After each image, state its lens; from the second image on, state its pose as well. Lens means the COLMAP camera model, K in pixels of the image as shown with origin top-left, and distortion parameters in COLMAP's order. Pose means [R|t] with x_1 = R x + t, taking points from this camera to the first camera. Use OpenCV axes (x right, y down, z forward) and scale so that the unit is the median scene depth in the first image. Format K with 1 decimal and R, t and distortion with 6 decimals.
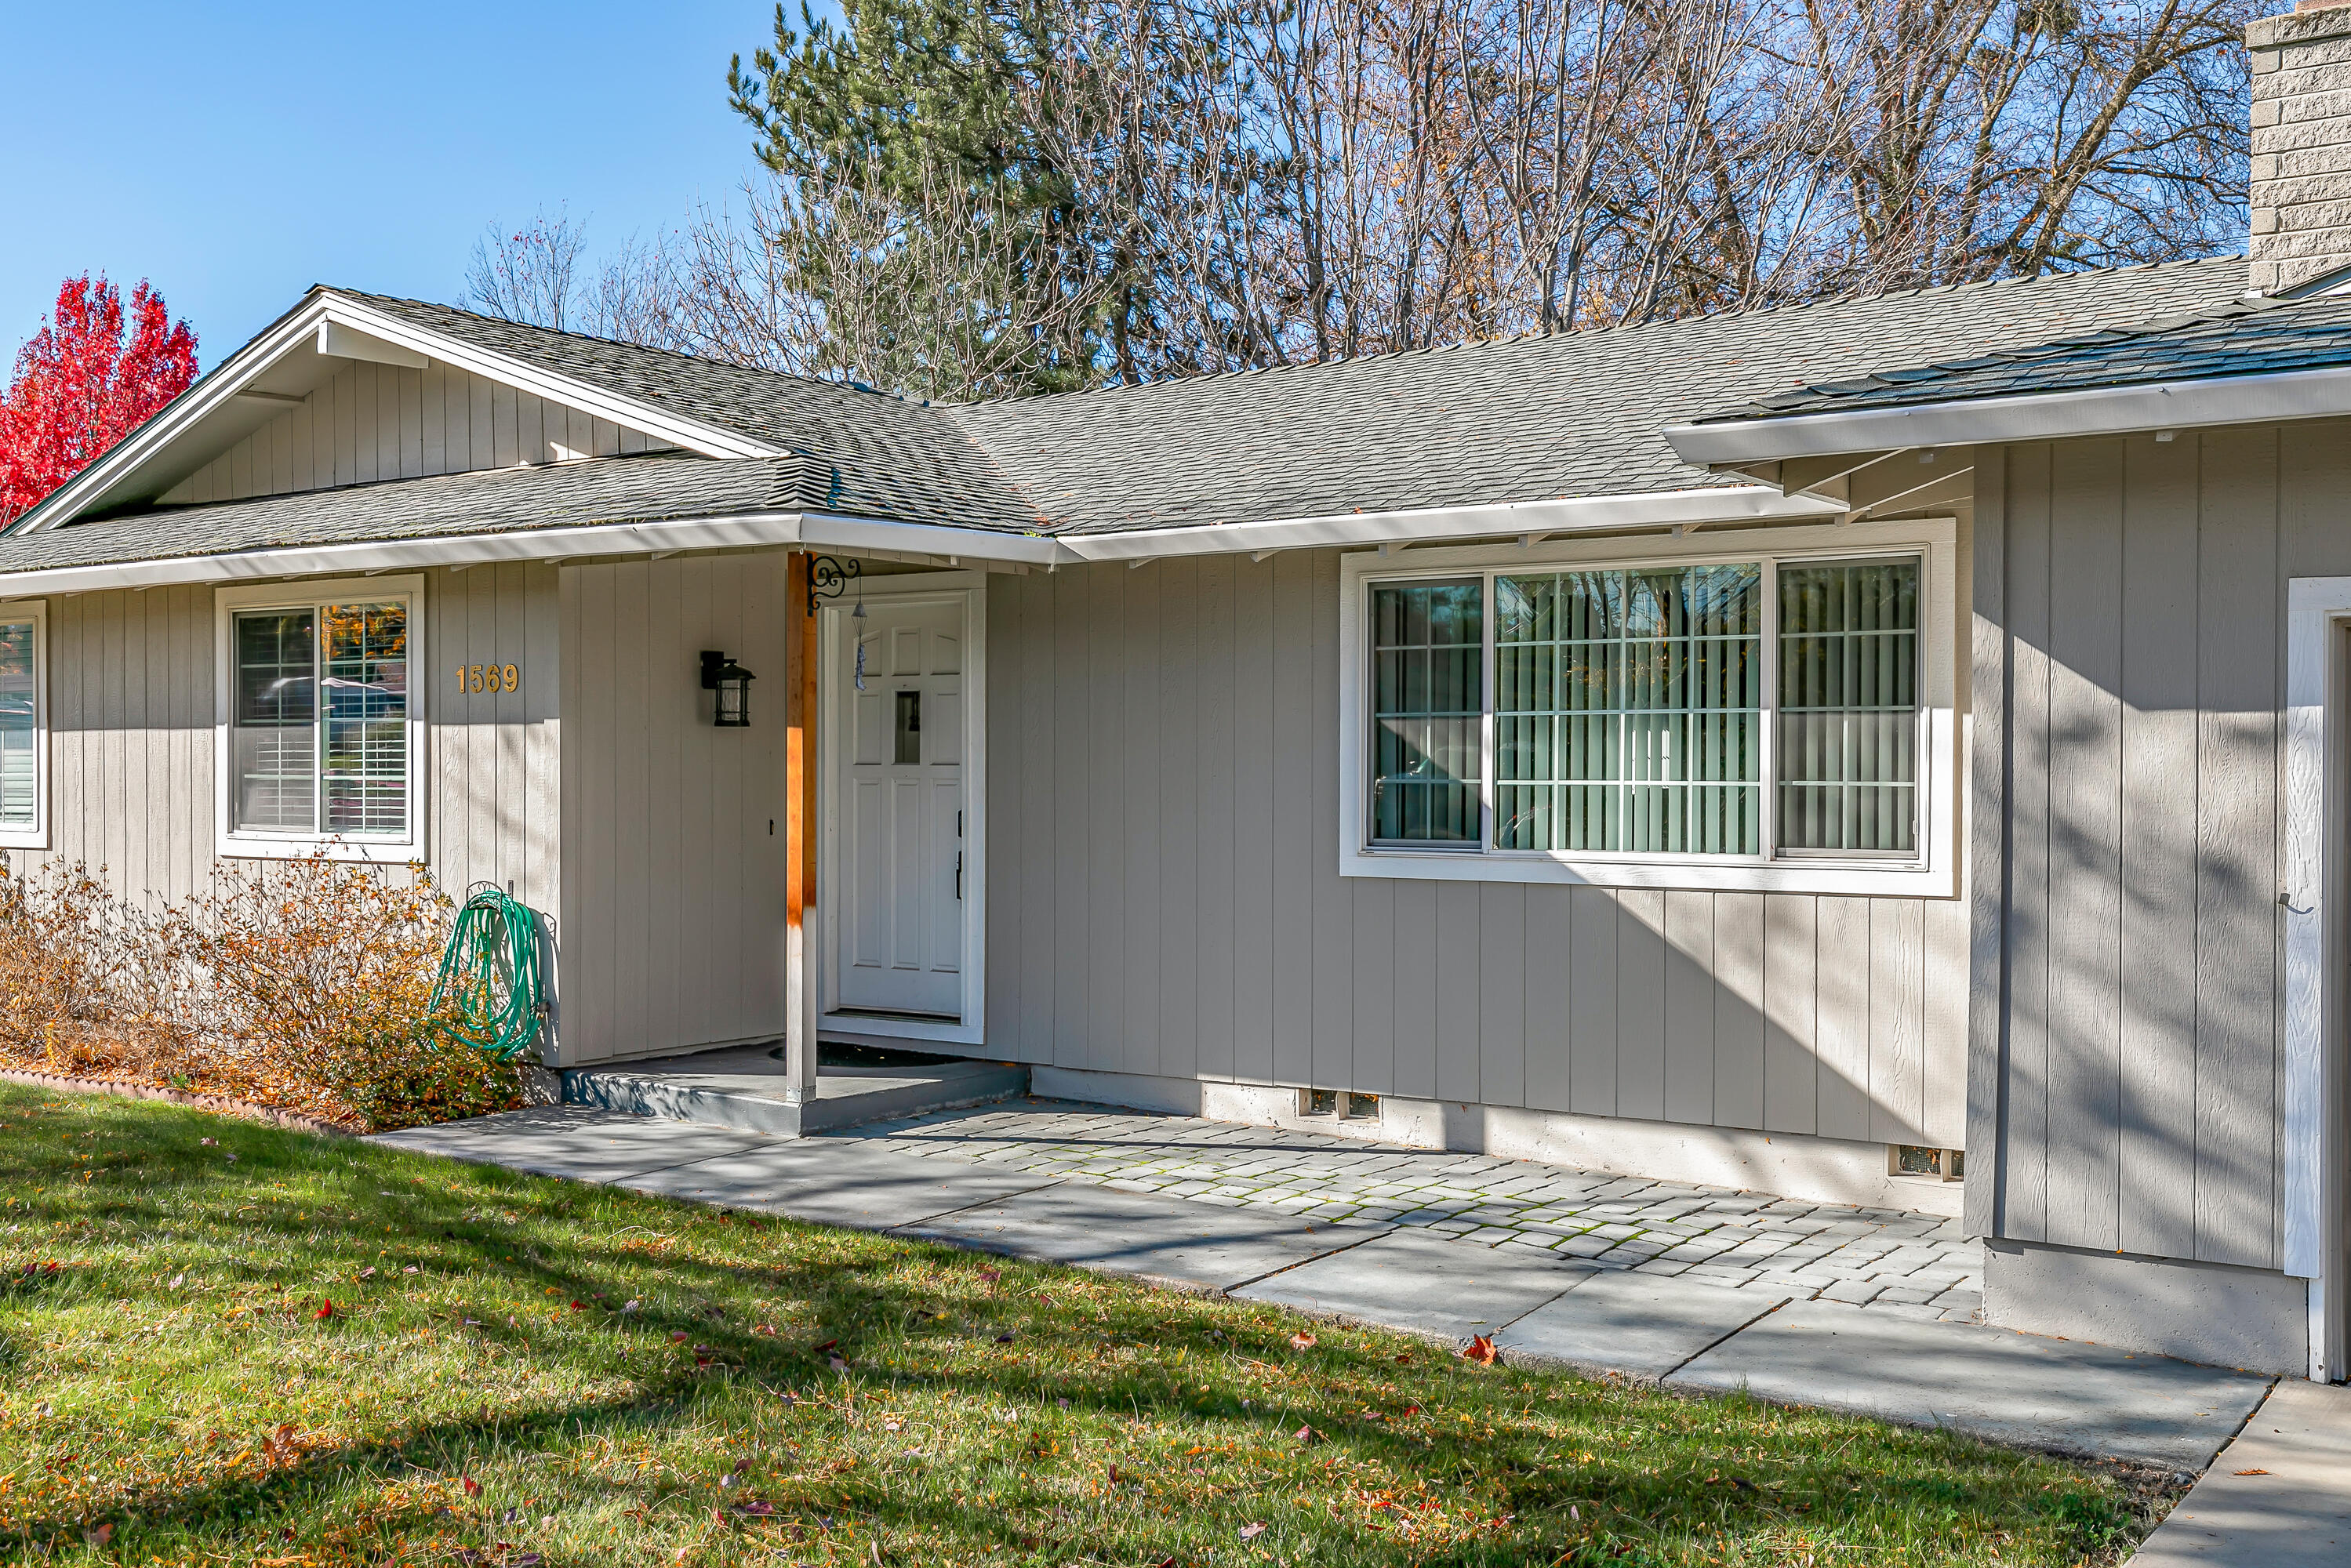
lens RADIAL K [[2269.7, 0, 1196.3], [0, 2269.7, 767.5], [0, 0, 1]] dist [0.022815, 0.000000]
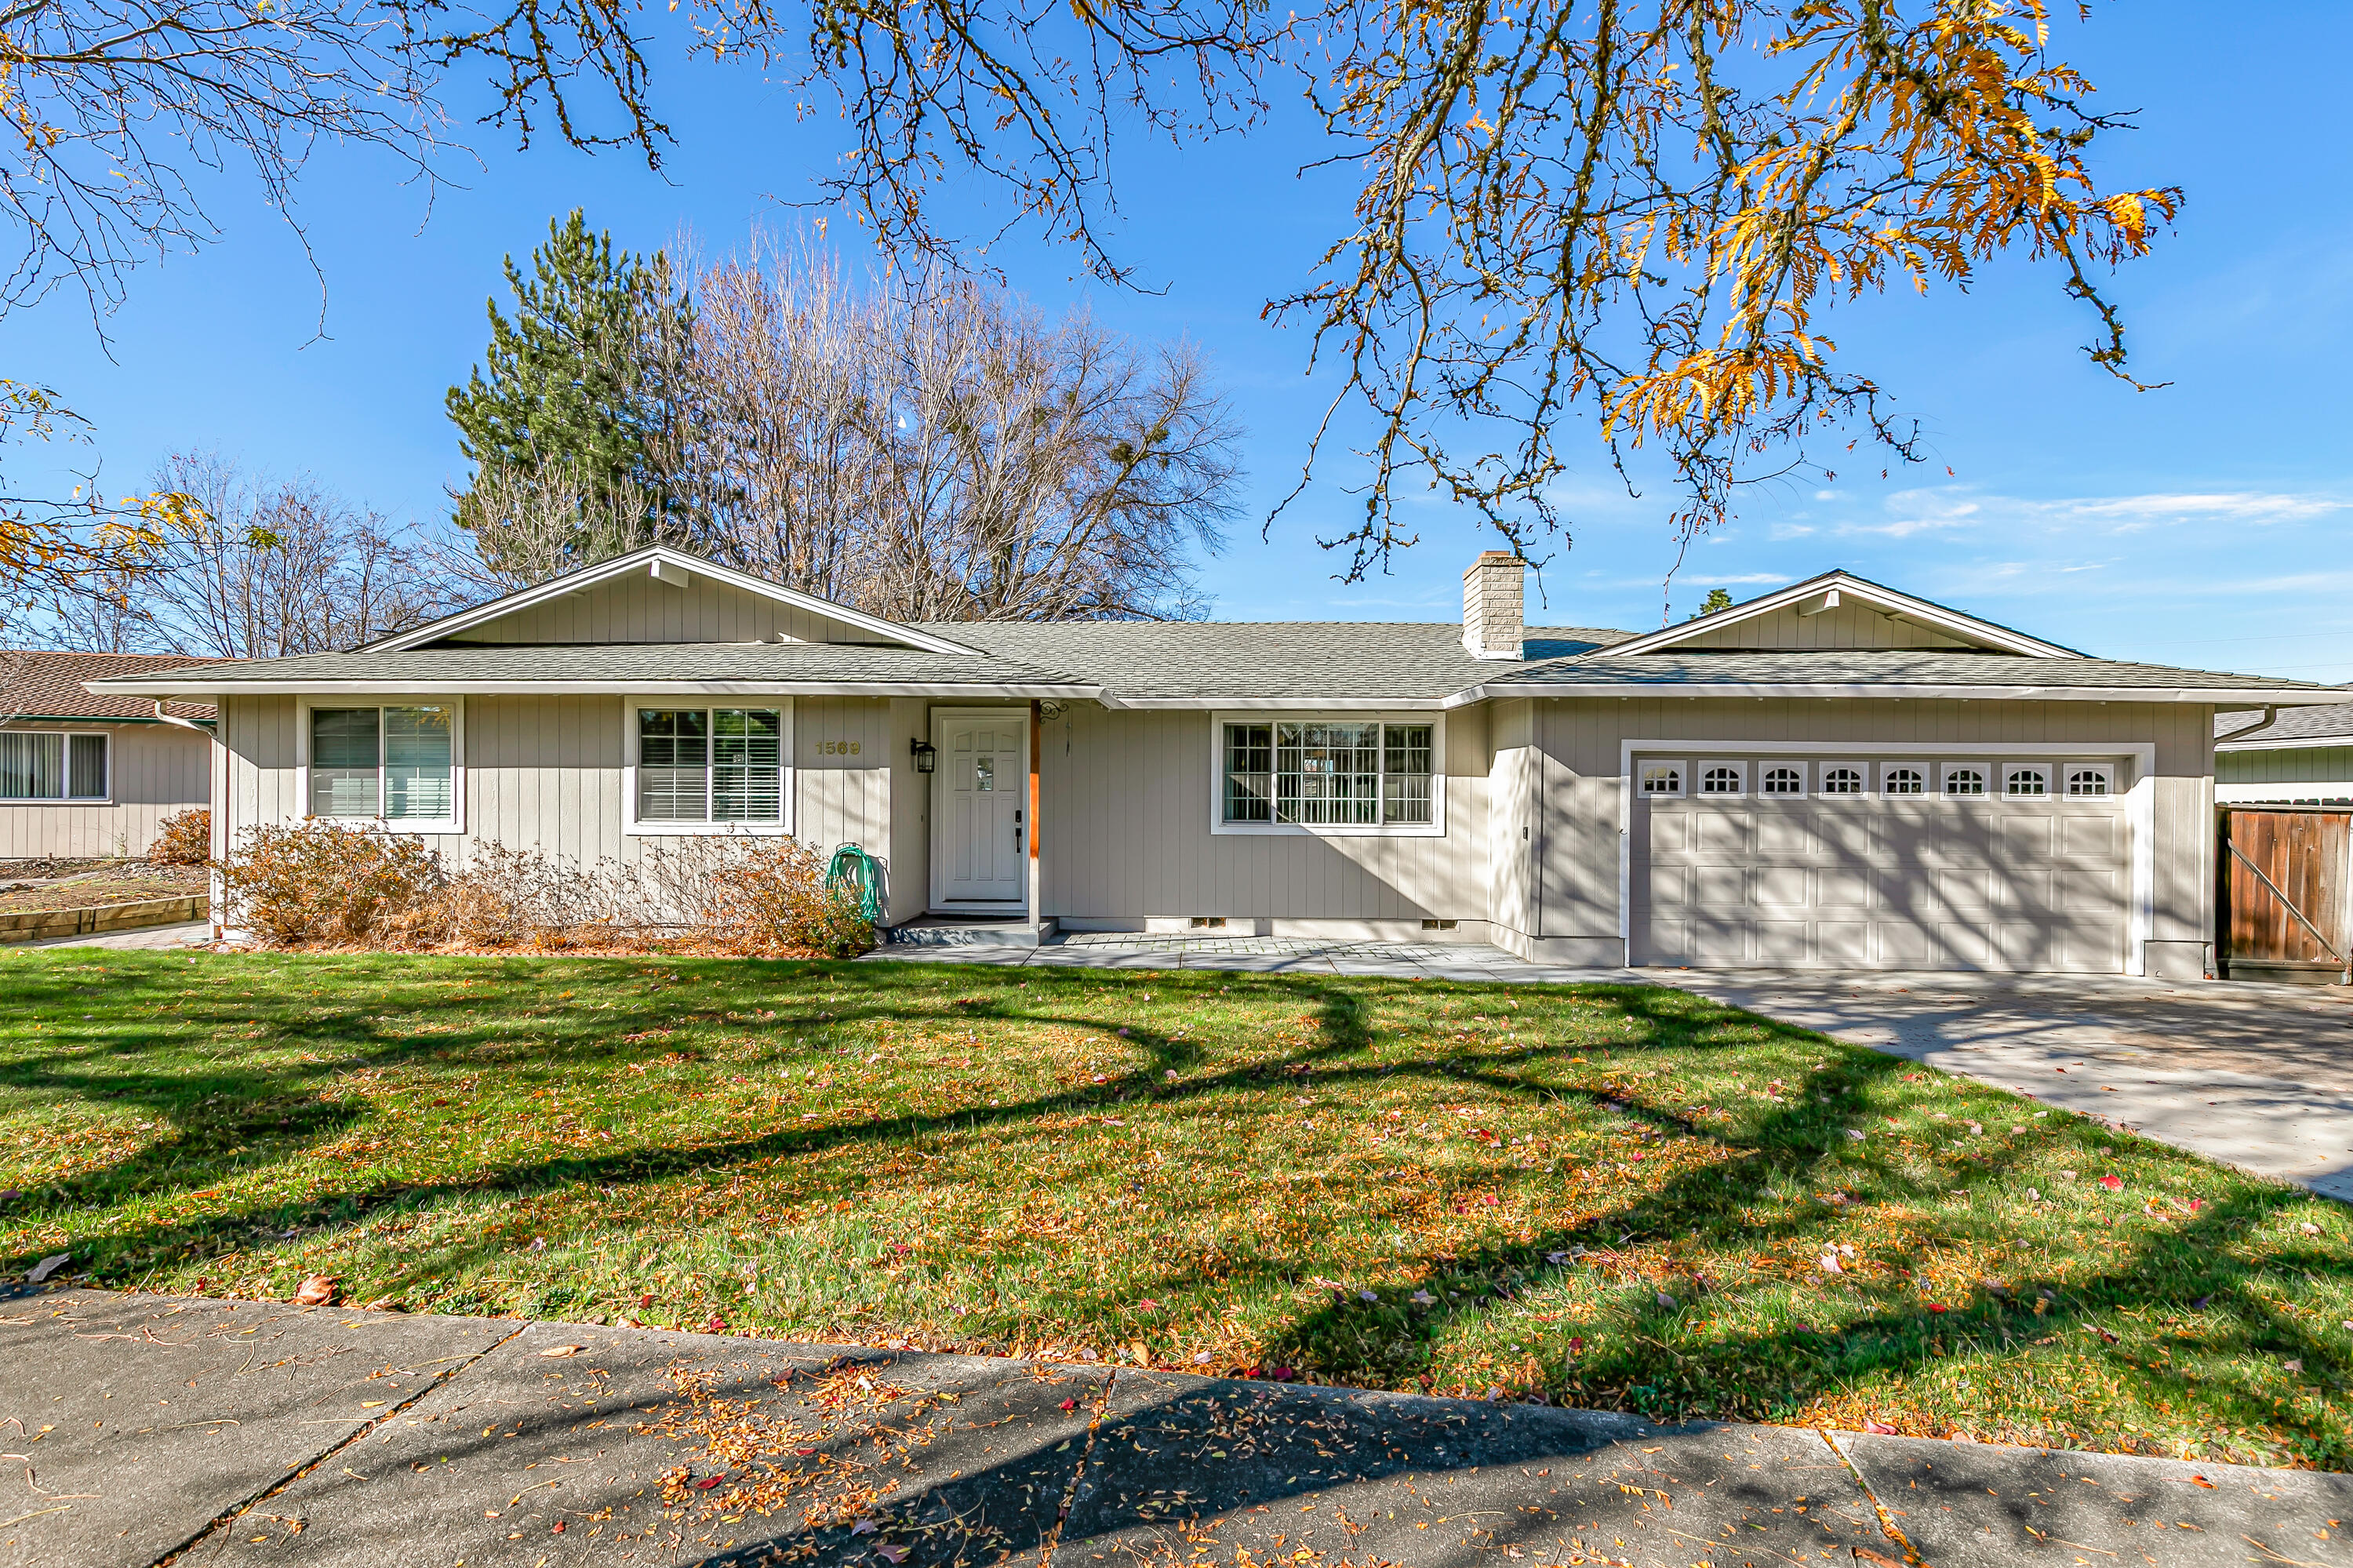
lens RADIAL K [[1089.1, 0, 1167.5], [0, 1089.1, 790.5], [0, 0, 1]] dist [0.013042, -0.002088]
pose [[0.844159, 0.008661, 0.536022, -0.626008], [-0.004805, 0.999952, -0.008589, 0.008091], [-0.536071, 0.004675, 0.844160, -0.025660]]
